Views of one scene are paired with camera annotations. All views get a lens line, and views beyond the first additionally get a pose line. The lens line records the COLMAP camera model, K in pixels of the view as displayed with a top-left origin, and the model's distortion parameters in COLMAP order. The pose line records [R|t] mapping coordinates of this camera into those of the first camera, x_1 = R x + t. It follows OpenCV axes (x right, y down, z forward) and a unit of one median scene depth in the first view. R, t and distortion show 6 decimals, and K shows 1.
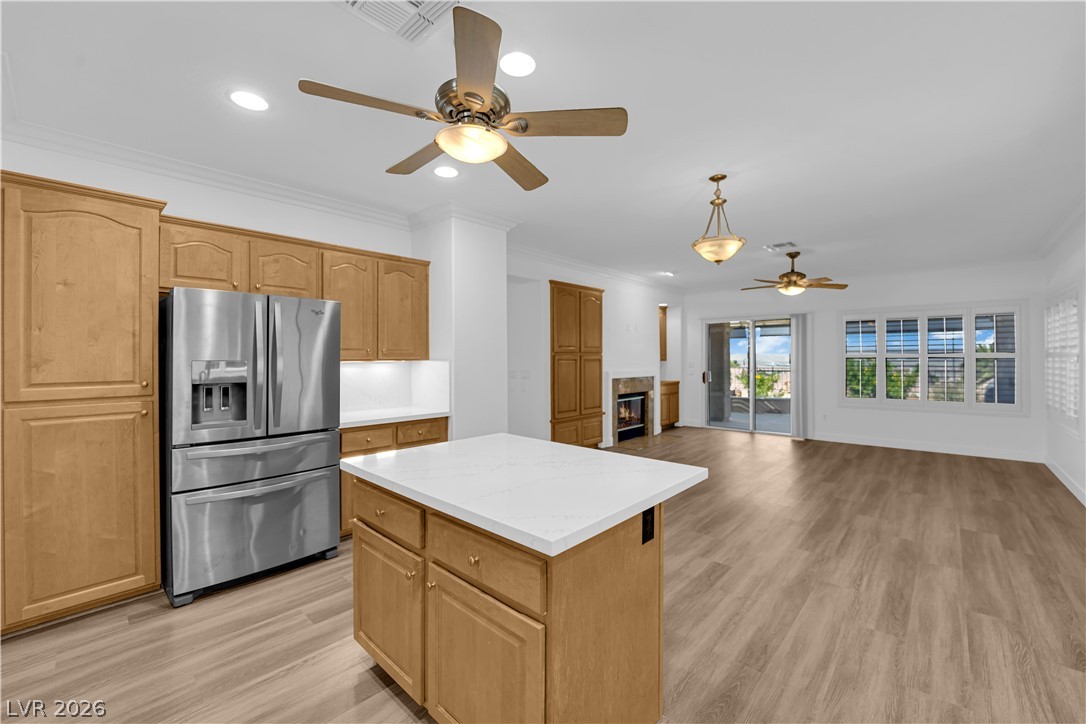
lens RADIAL K [[438.6, 0, 547.3], [0, 438.6, 357.6], [0, 0, 1]] dist [-0.010811, -0.003157]
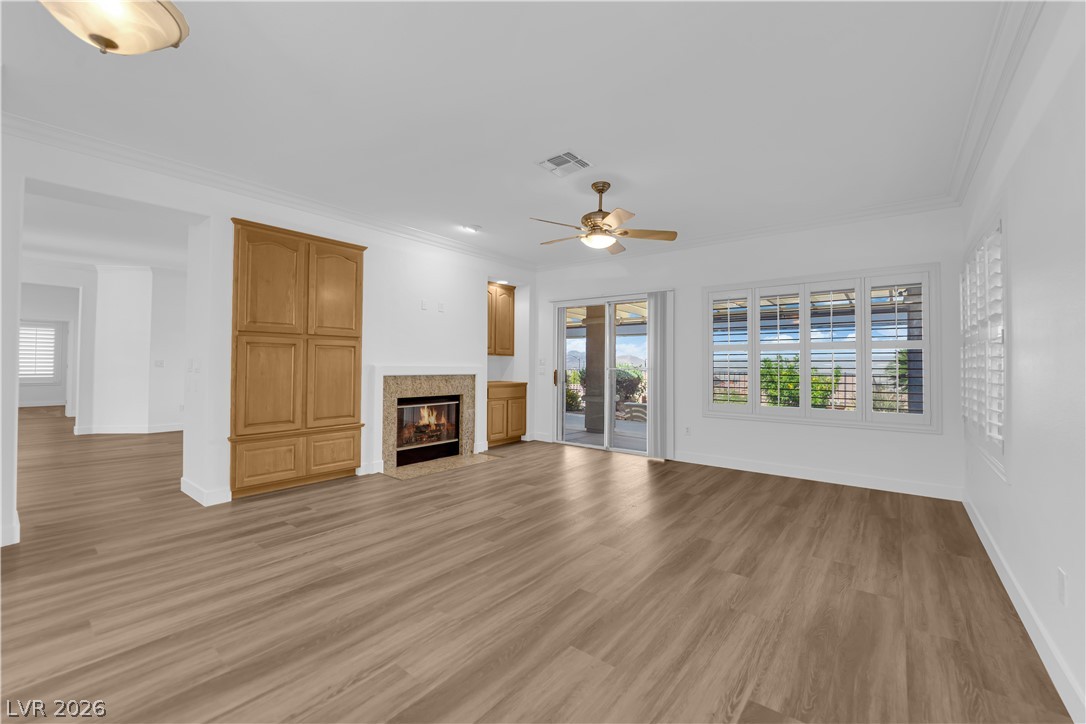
lens RADIAL K [[438.6, 0, 547.9], [0, 438.6, 356.2], [0, 0, 1]] dist [-0.010811, -0.003157]
pose [[0.997298, 0.011870, 0.072493, 0.401978], [-0.010568, 0.999776, -0.018311, 0.030812], [-0.072694, 0.017496, 0.997201, 0.319316]]
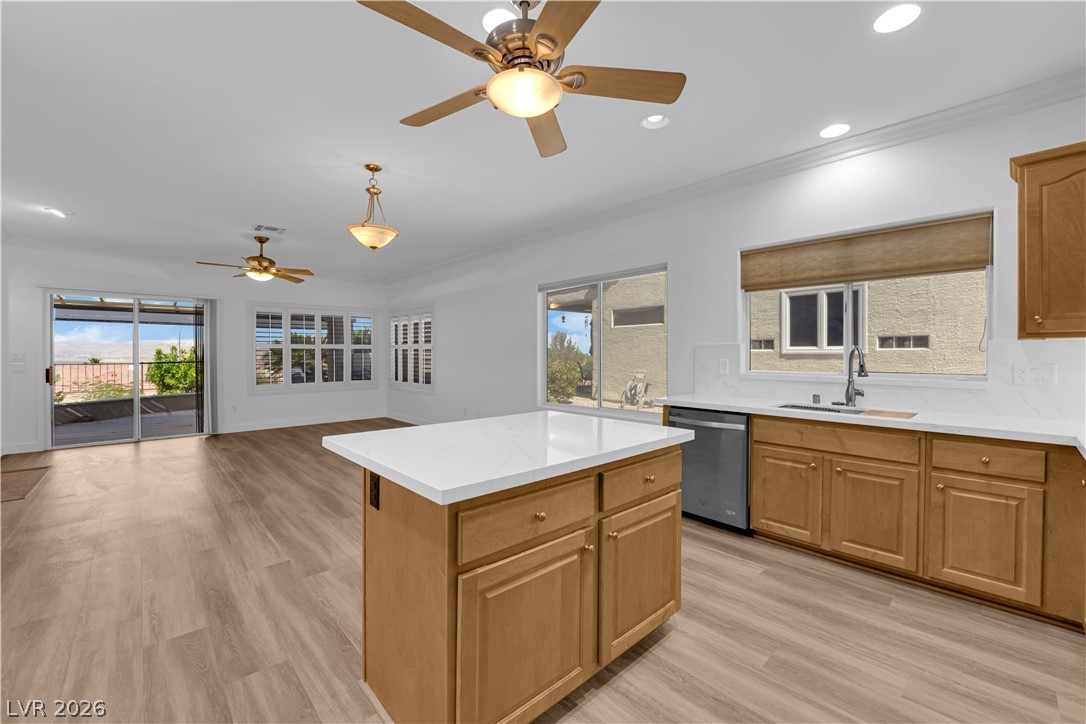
lens RADIAL K [[438.6, 0, 548.9], [0, 438.6, 358.4], [0, 0, 1]] dist [-0.010811, -0.003157]
pose [[0.074326, -0.009672, 0.997187, -0.331338], [-0.000103, 0.999953, 0.009706, 0.018550], [-0.997234, -0.000825, 0.074322, 0.264856]]
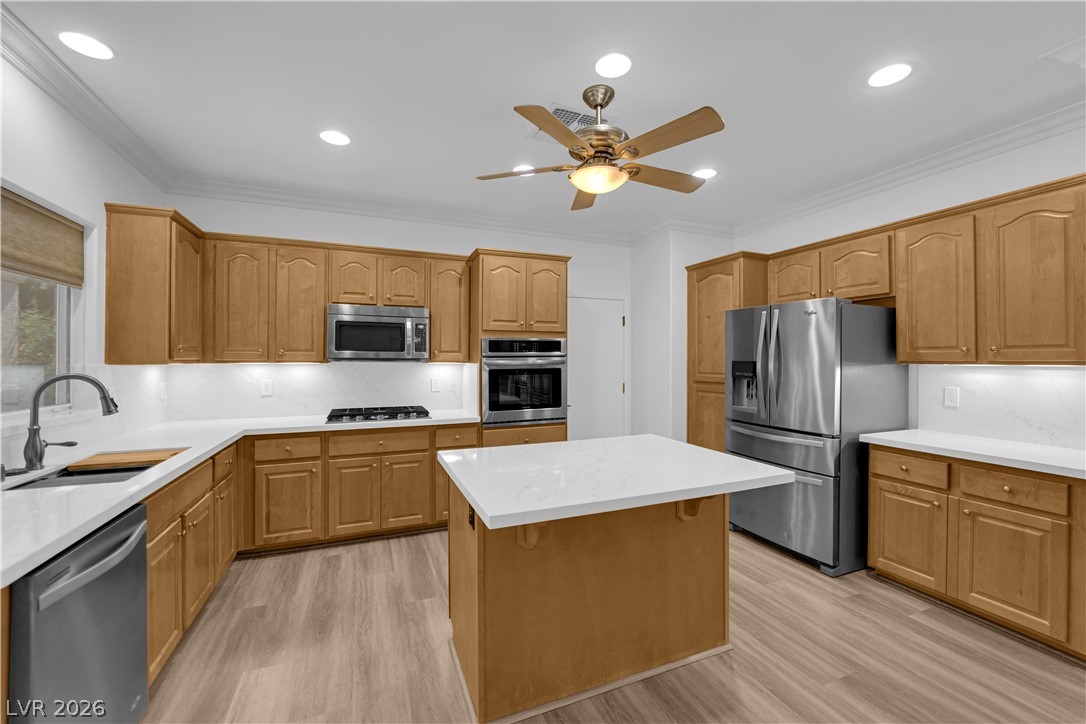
lens RADIAL K [[438.6, 0, 548.6], [0, 438.6, 356.0], [0, 0, 1]] dist [-0.010811, -0.003157]
pose [[-0.418628, -0.002959, -0.908153, 0.290971], [-0.000516, 0.999995, -0.003020, -0.001577], [0.908158, -0.000795, -0.418628, 0.414271]]
